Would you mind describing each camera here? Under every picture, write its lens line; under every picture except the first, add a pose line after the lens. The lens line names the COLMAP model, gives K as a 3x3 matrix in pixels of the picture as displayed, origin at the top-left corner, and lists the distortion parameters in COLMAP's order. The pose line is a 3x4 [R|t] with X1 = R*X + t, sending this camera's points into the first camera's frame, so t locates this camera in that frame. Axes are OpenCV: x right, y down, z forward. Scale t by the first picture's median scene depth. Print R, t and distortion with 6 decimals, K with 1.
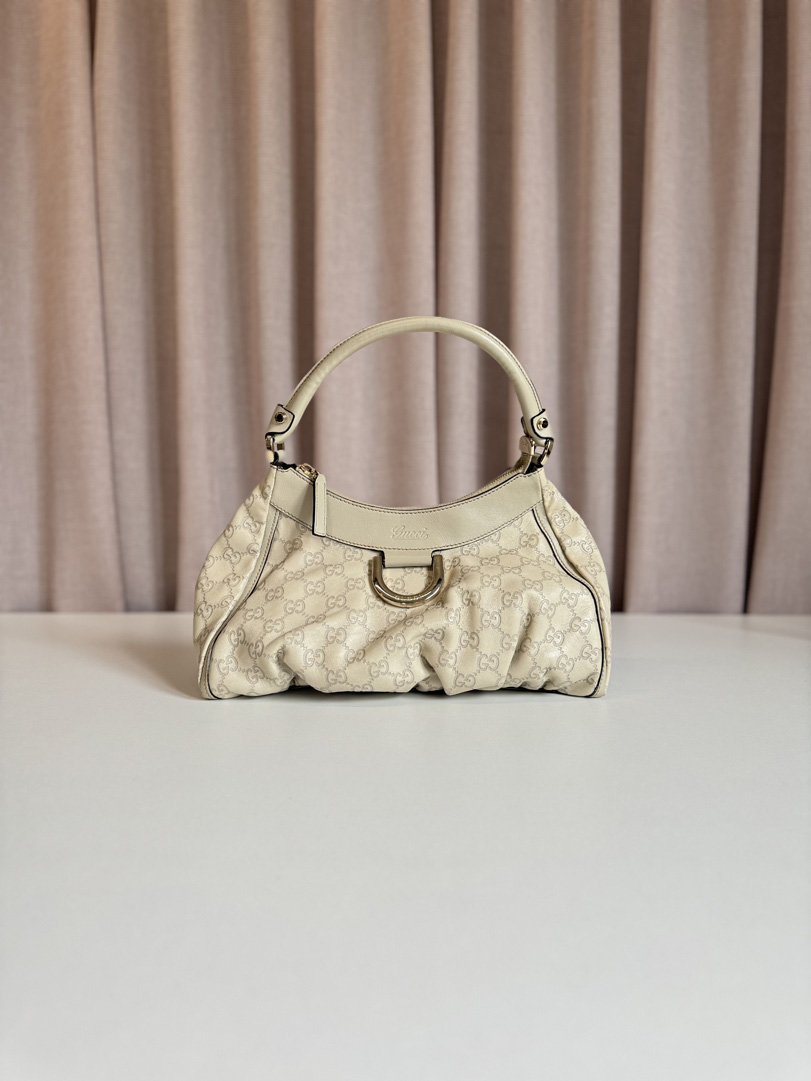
lens RADIAL K [[755.8, 0, 434.1], [0, 755.8, 584.9], [0, 0, 1]] dist [-0.036463, 0.001473]
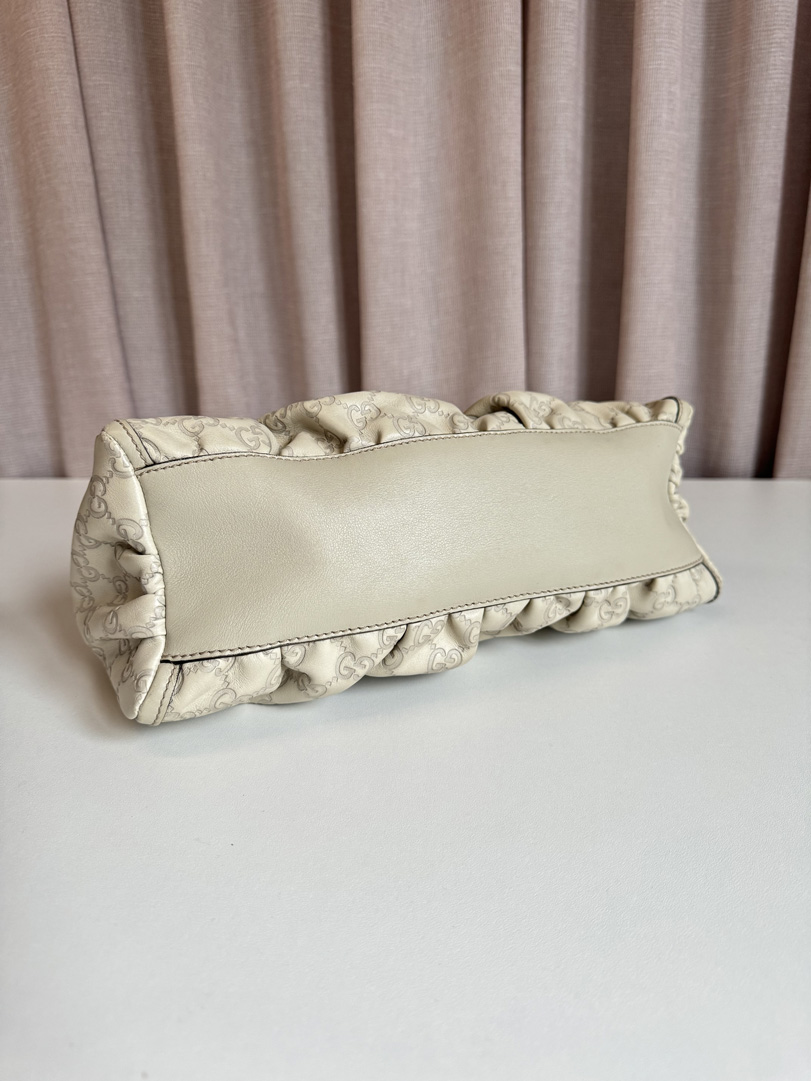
lens RADIAL K [[755.8, 0, 412.8], [0, 755.8, 549.6], [0, 0, 1]] dist [-0.036463, 0.001473]
pose [[0.991304, 0.011441, -0.131095, -0.004773], [0.011574, 0.984772, 0.173464, -0.028590], [0.131084, -0.173473, 0.976076, 0.227619]]
